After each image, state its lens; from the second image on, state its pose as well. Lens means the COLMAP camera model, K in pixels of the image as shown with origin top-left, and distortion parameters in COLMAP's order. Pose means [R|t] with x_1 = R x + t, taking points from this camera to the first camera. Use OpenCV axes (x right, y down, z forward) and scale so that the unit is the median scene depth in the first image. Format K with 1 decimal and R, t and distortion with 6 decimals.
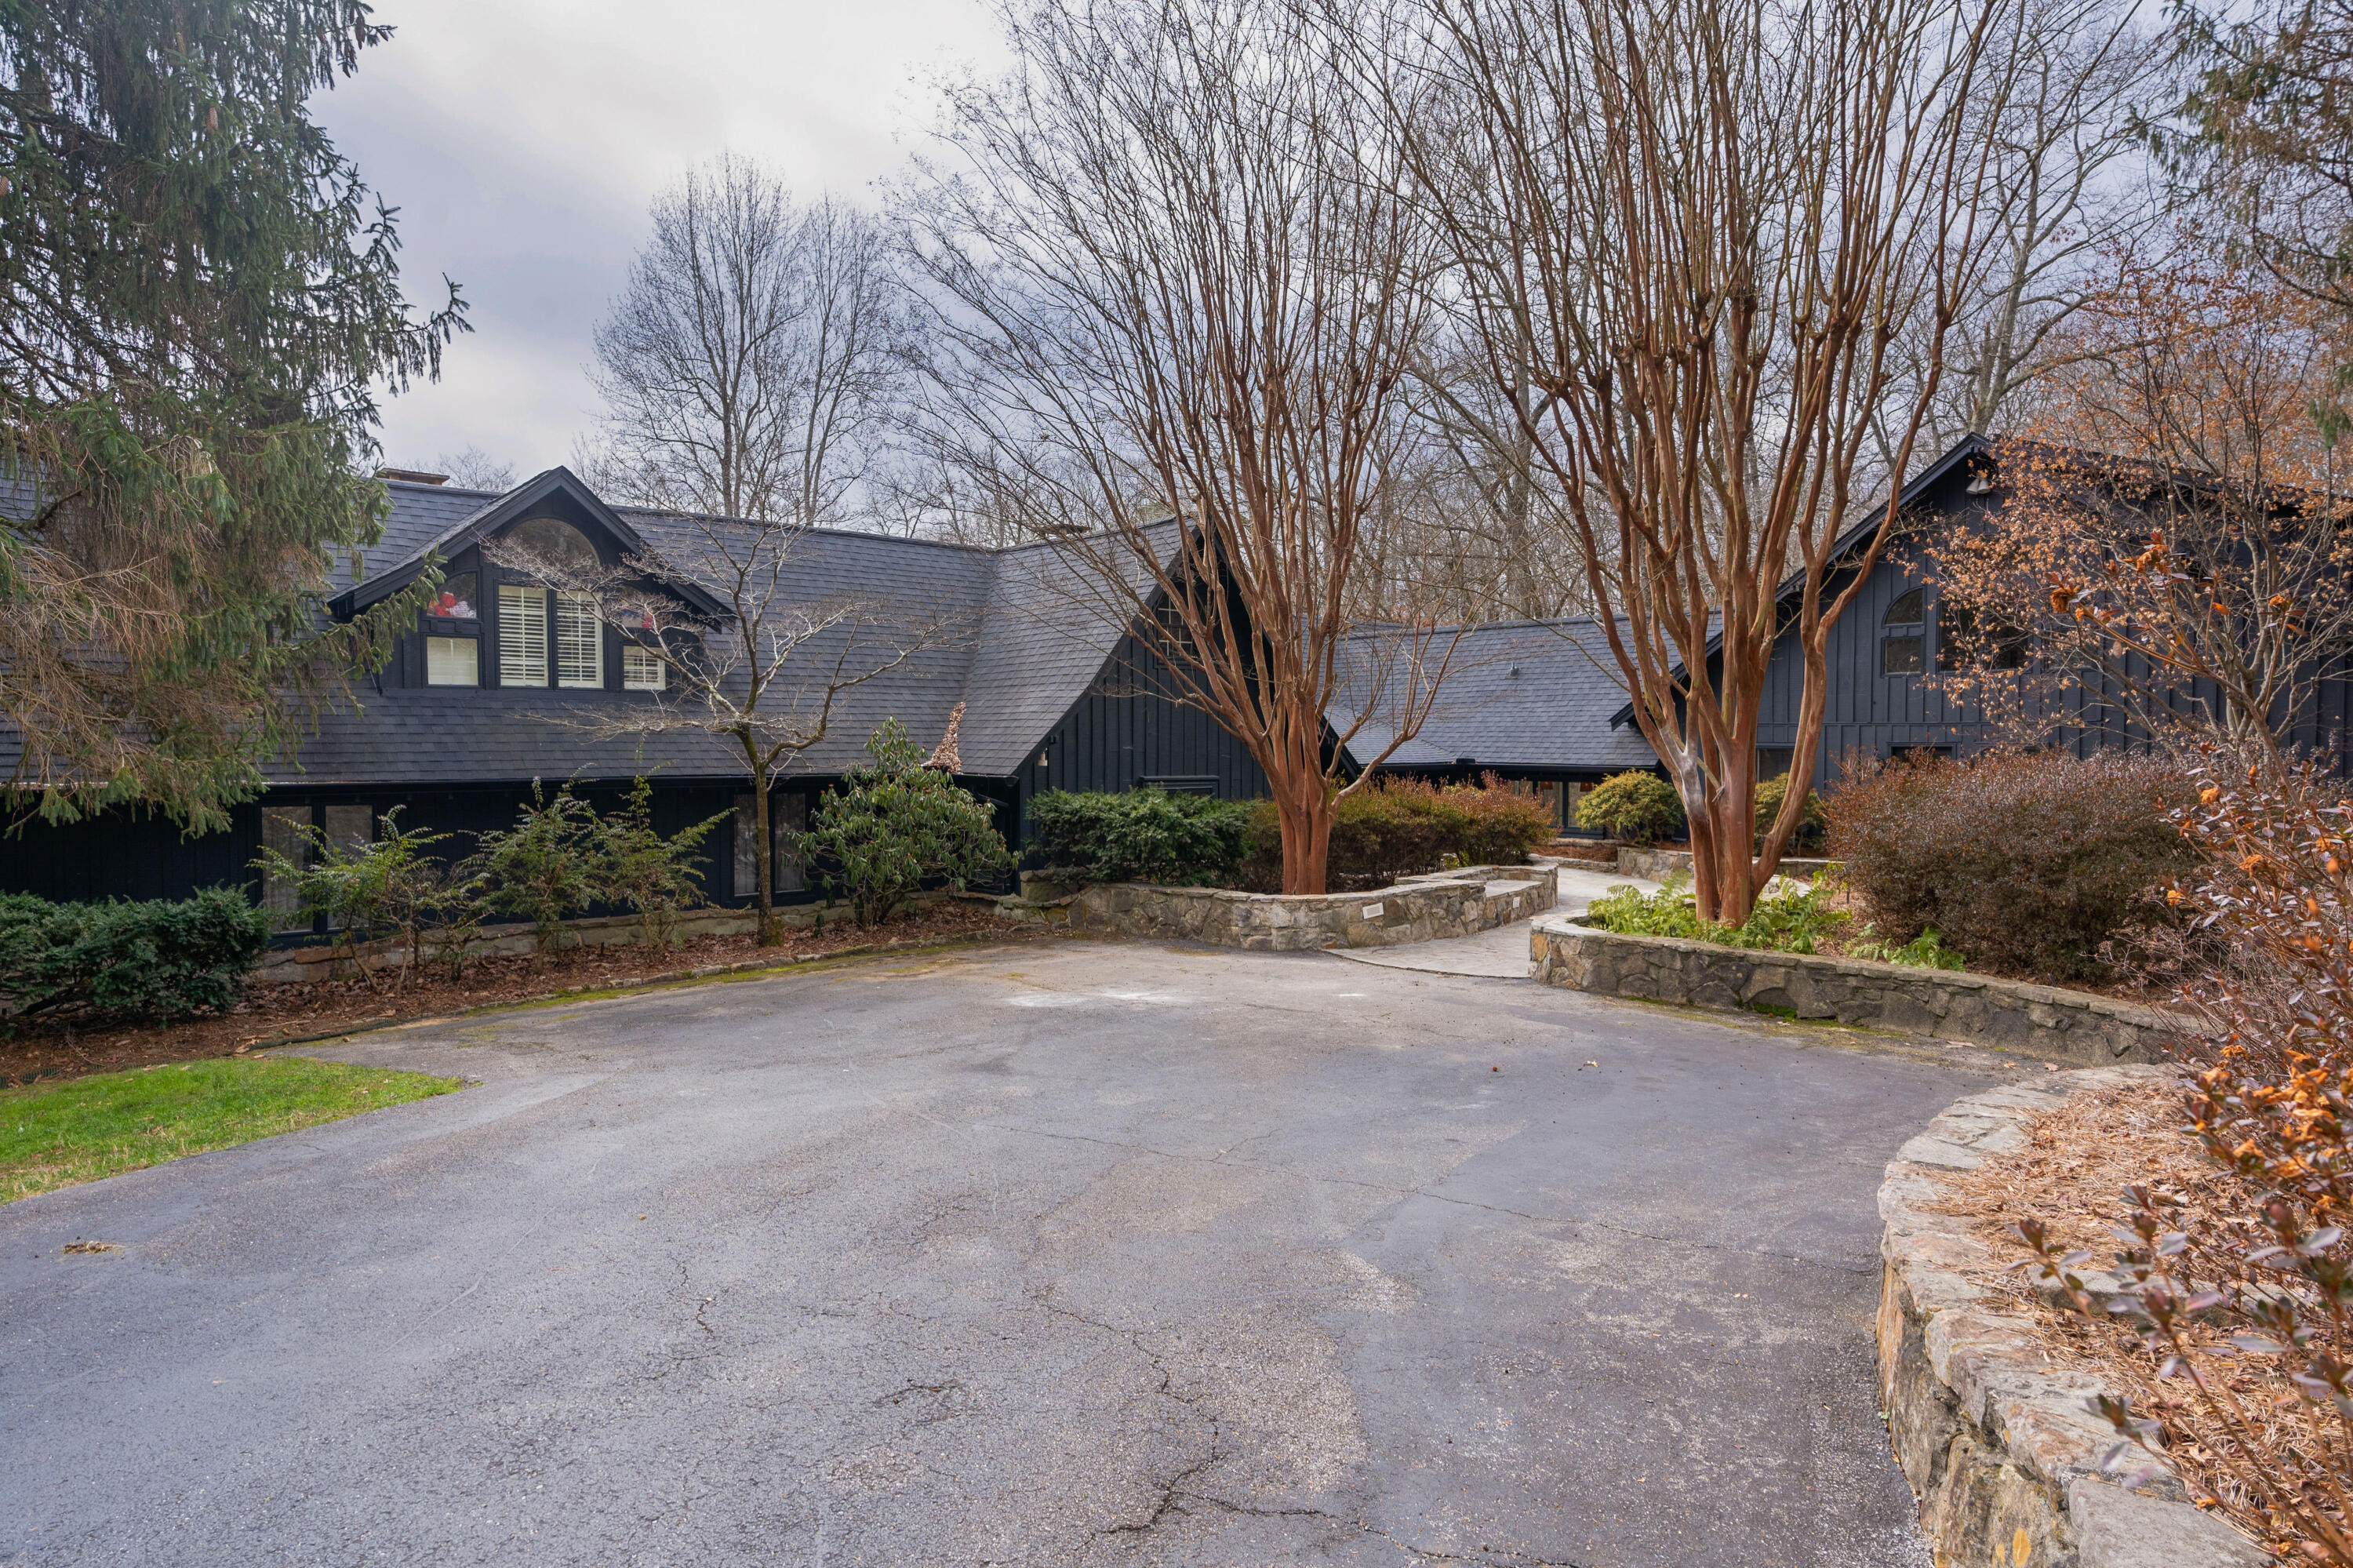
lens RADIAL K [[1323.5, 0, 1175.6], [0, 1323.5, 785.2], [0, 0, 1]] dist [0.000746, 0.002917]
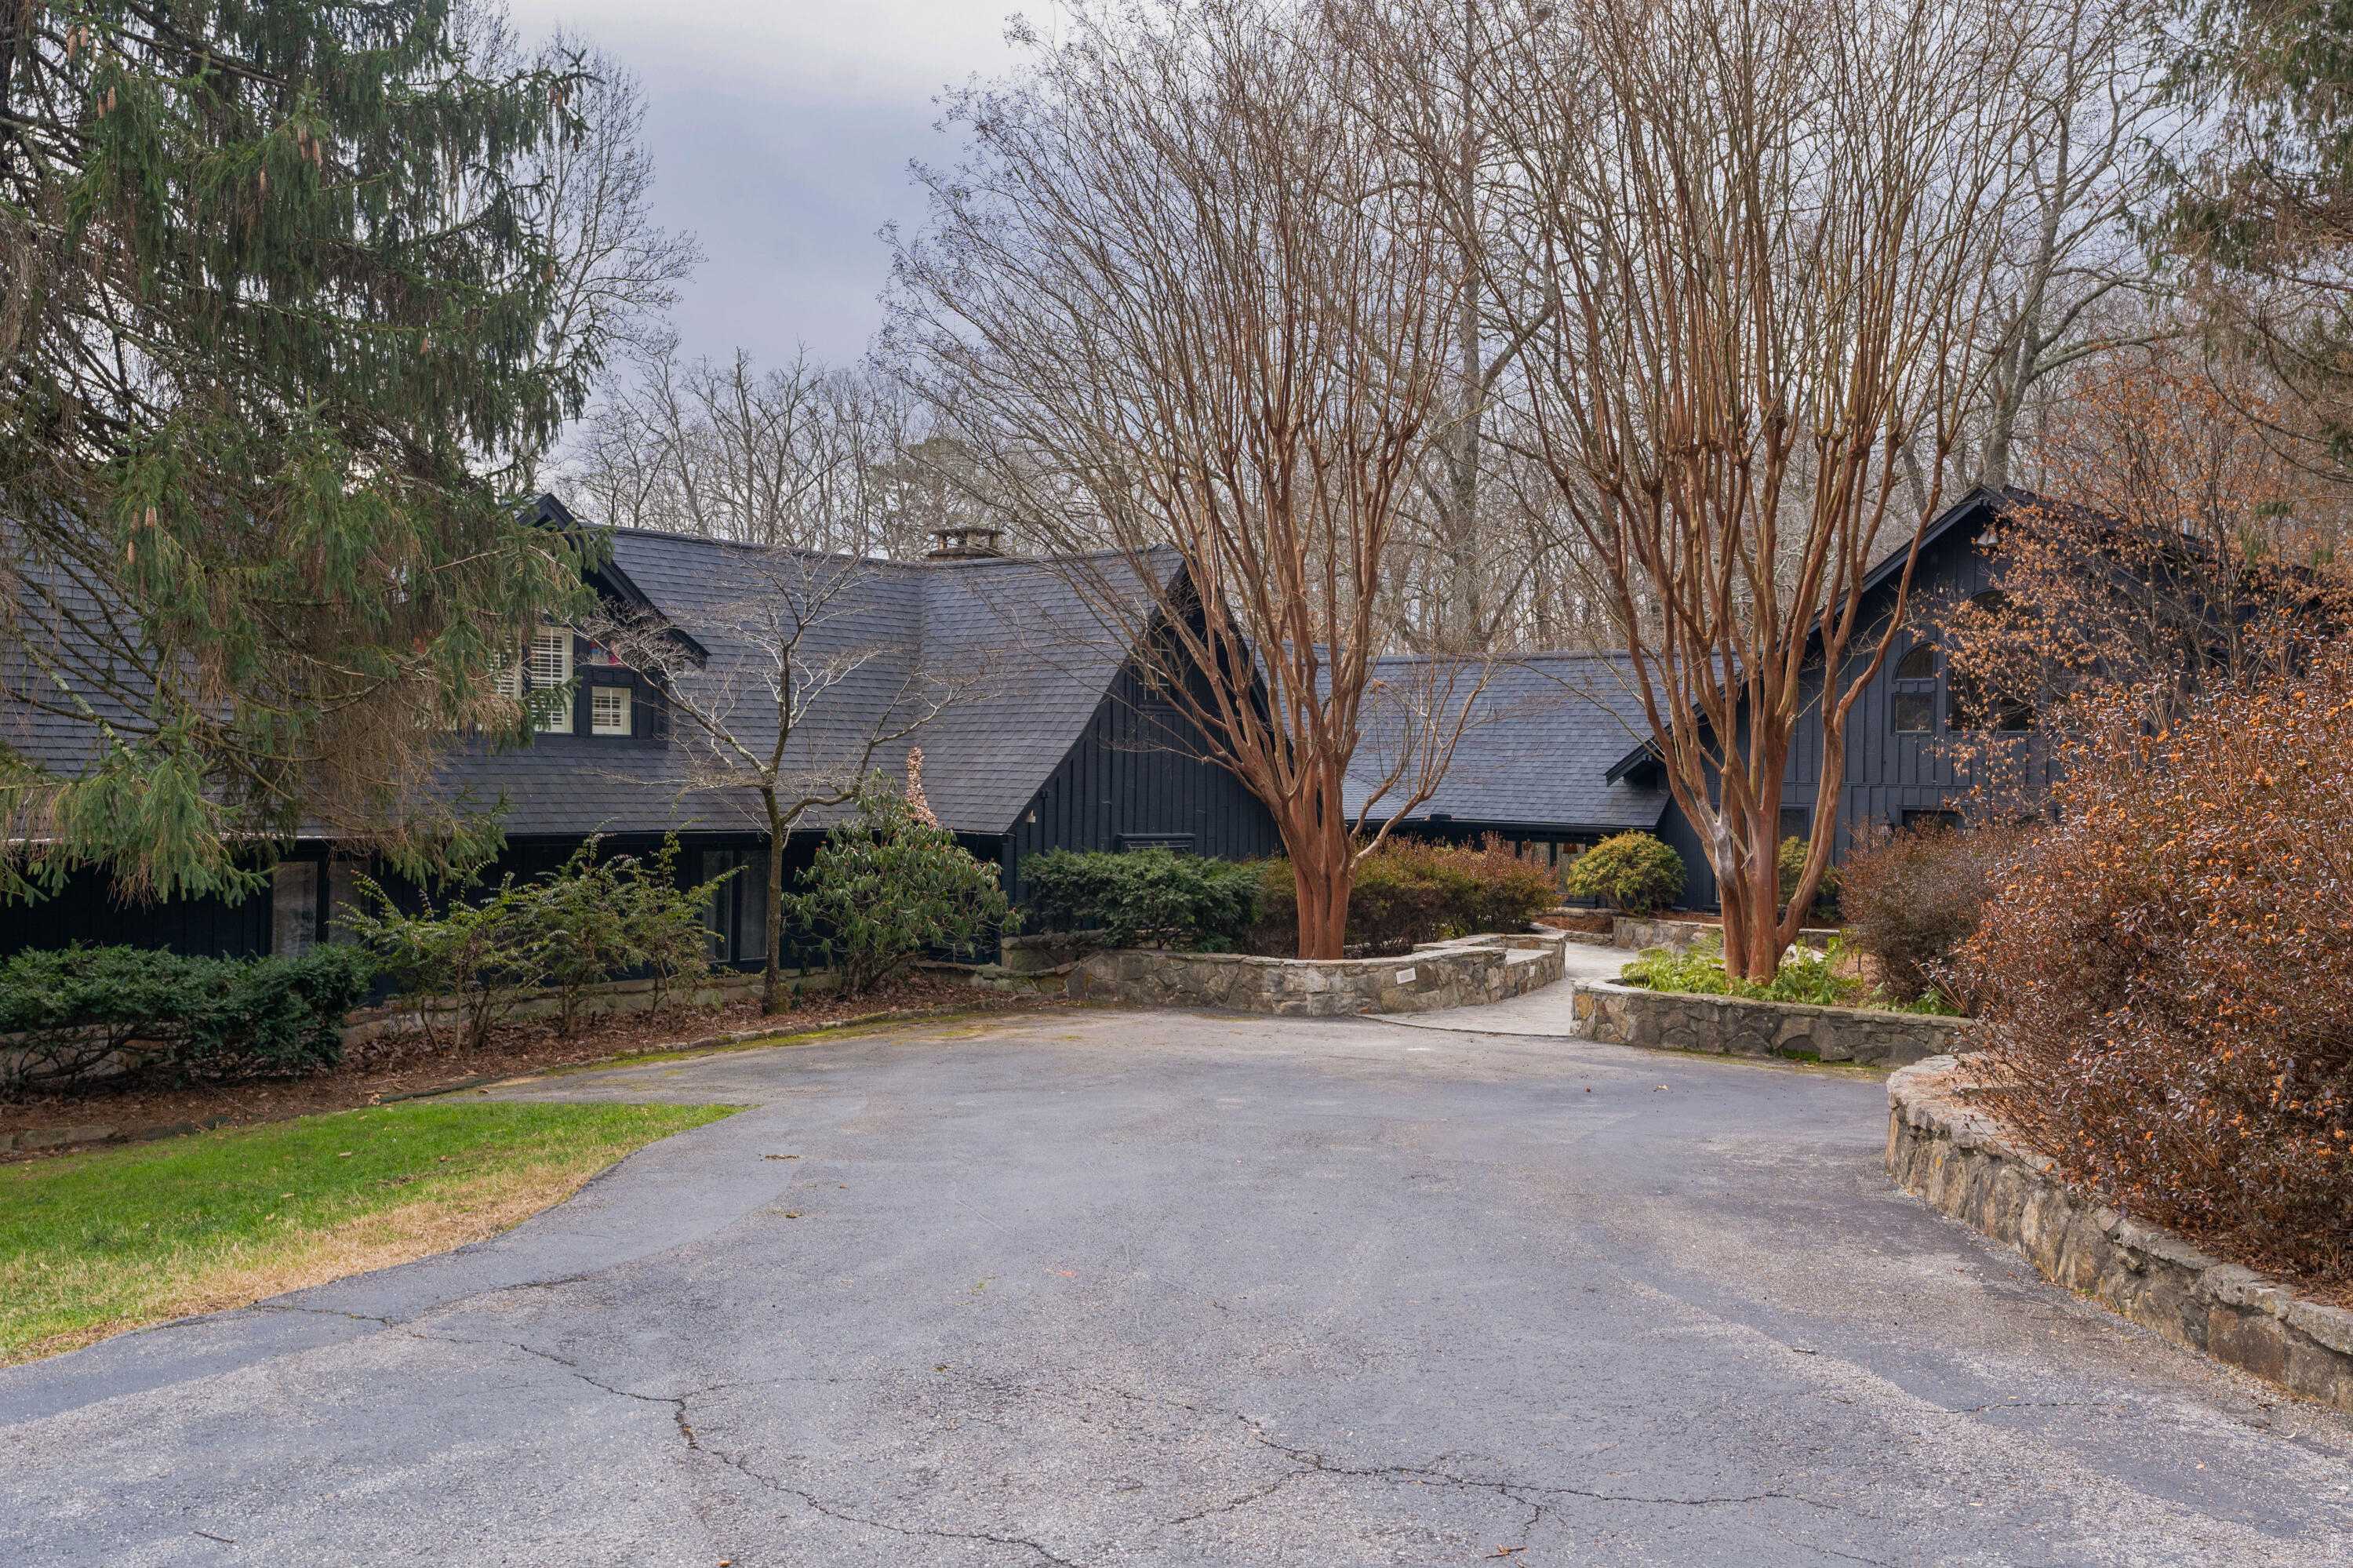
lens RADIAL K [[1969.4, 0, 1175.6], [0, 1969.4, 787.2], [0, 0, 1]] dist [0.016416, -0.009042]
pose [[0.990021, 0.013836, 0.140241, -0.213426], [-0.010515, 0.999647, -0.024397, -0.007411], [-0.140529, 0.022679, 0.989817, -0.403625]]
